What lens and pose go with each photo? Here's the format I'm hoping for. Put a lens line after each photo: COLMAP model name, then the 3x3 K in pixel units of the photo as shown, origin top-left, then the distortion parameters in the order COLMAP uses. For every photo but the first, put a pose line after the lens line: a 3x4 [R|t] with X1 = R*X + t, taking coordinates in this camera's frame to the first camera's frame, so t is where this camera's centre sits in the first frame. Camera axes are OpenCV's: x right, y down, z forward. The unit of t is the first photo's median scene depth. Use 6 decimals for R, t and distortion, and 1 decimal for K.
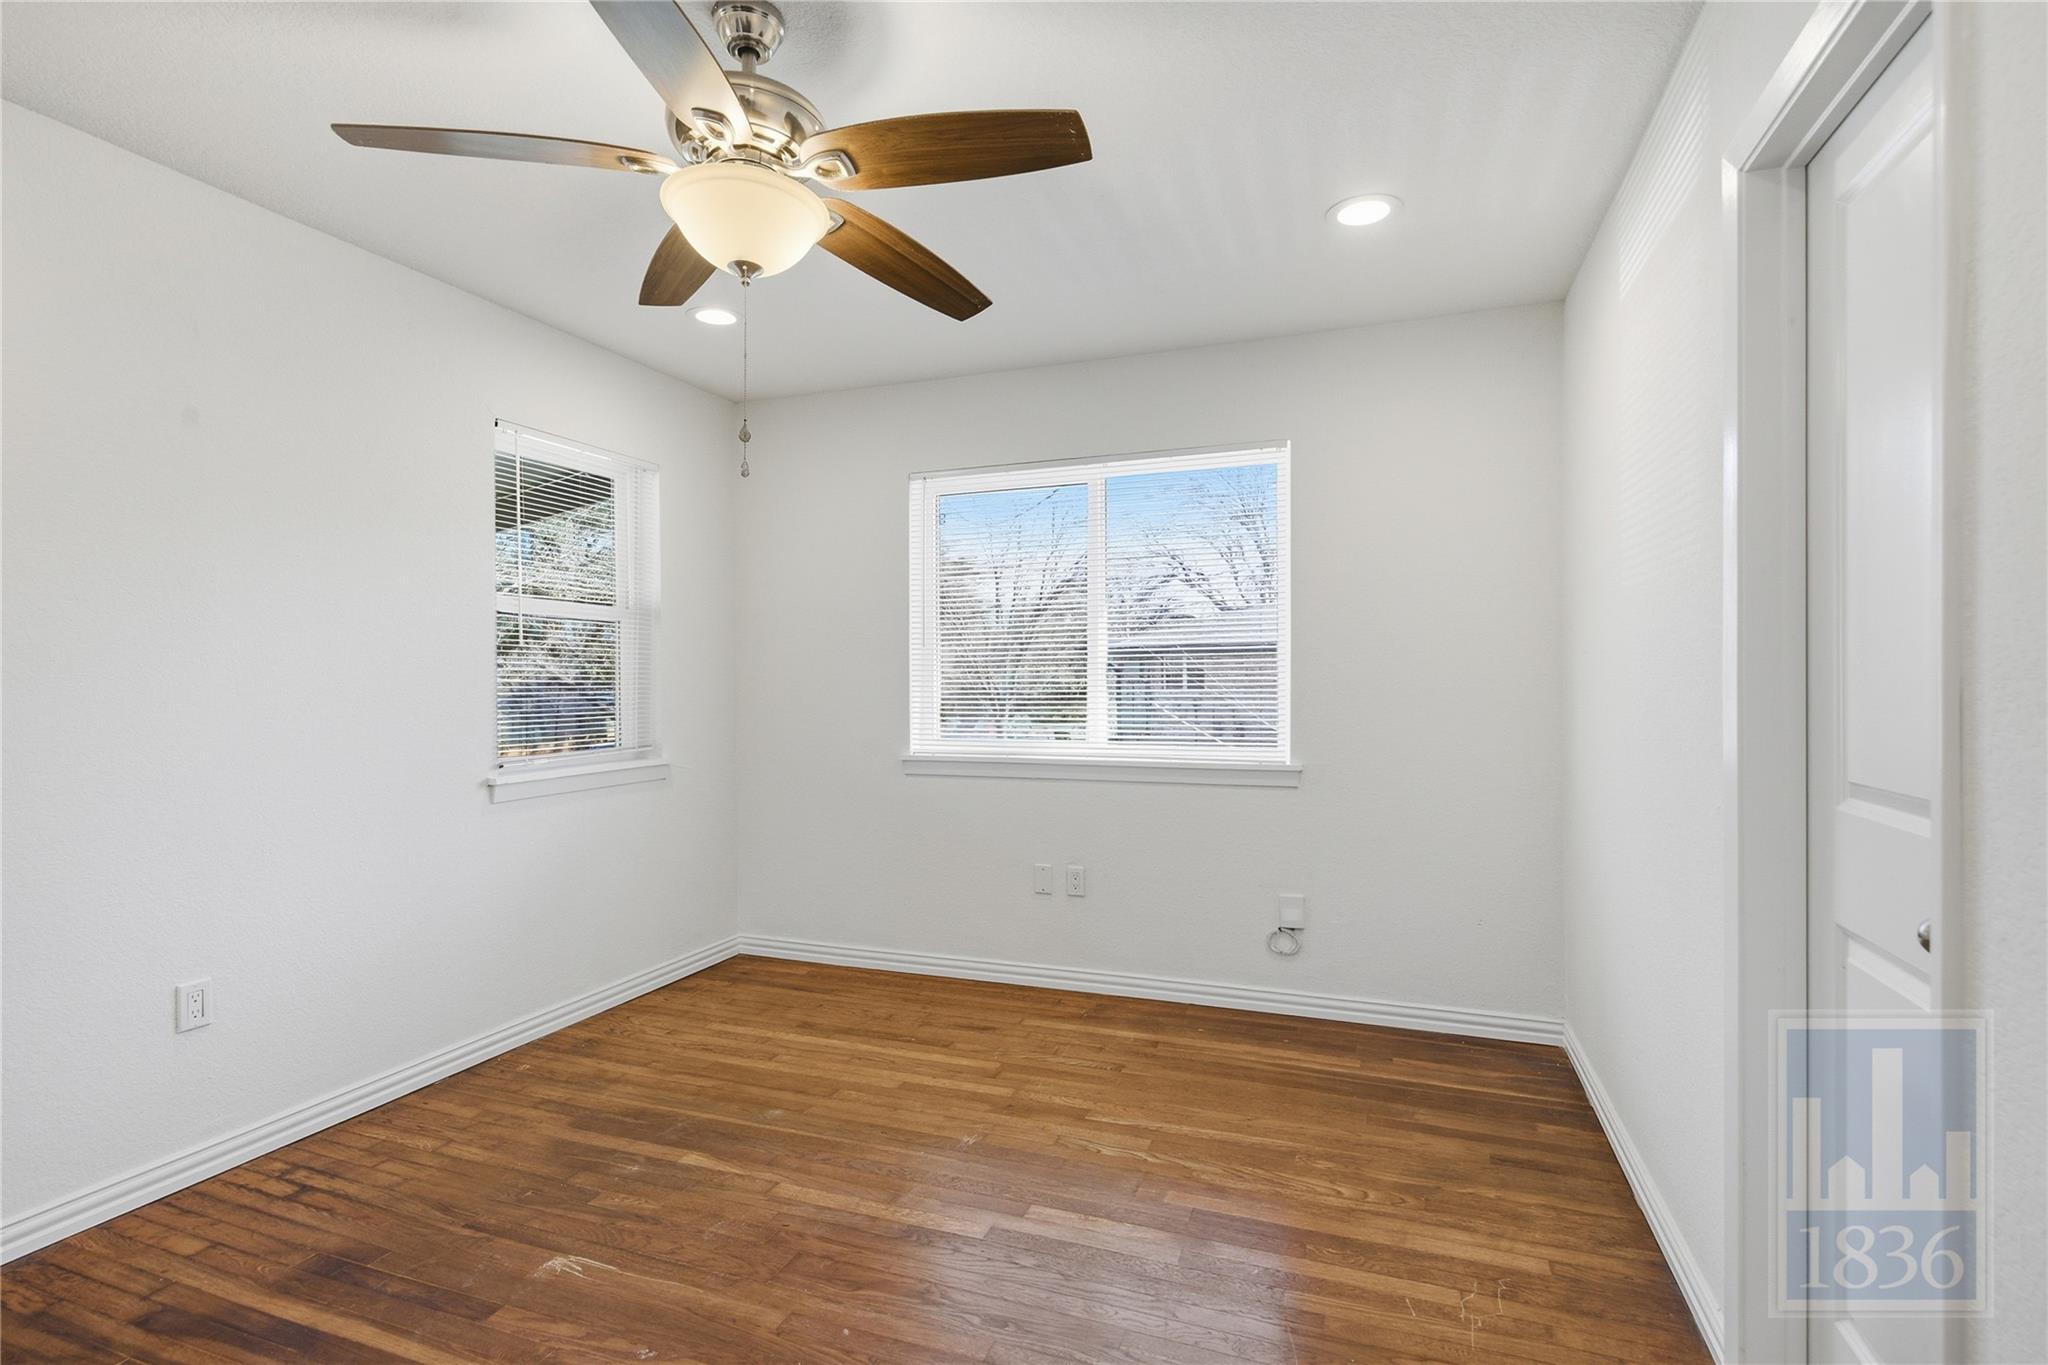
lens RADIAL K [[1002.1, 0, 1025.8], [0, 1002.1, 677.5], [0, 0, 1]] dist [0.017376, -0.008899]
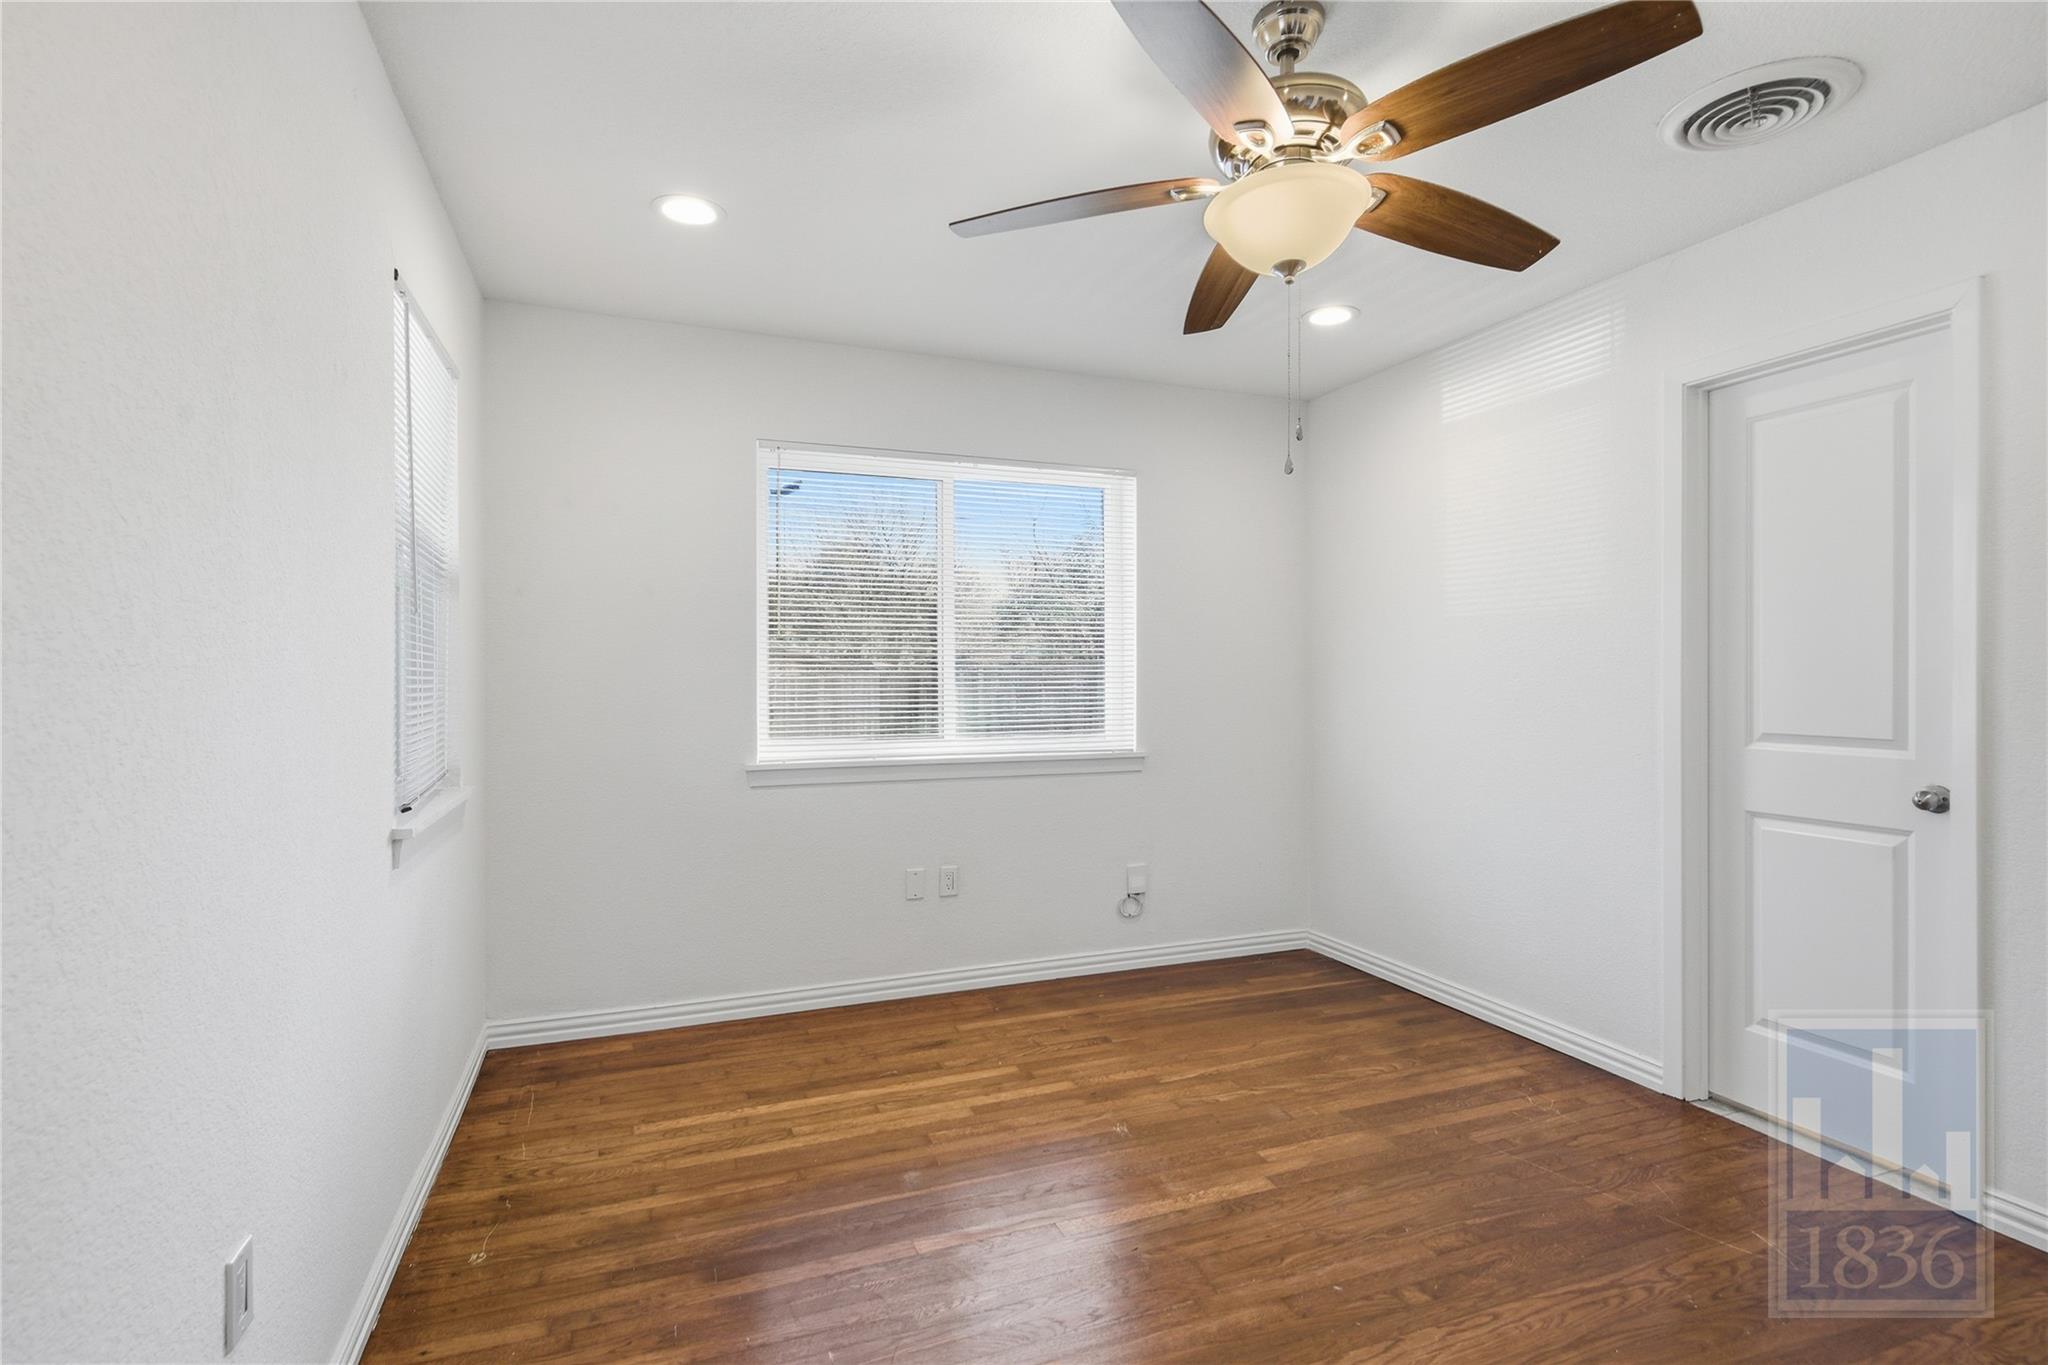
lens RADIAL K [[1002.1, 0, 1025.8], [0, 1002.1, 677.5], [0, 0, 1]] dist [0.017376, -0.008899]
pose [[0.737610, 0.000924, 0.675227, -0.669838], [-0.000669, 1.000000, -0.000637, 0.001349], [-0.675227, 0.000018, 0.737610, 0.254529]]
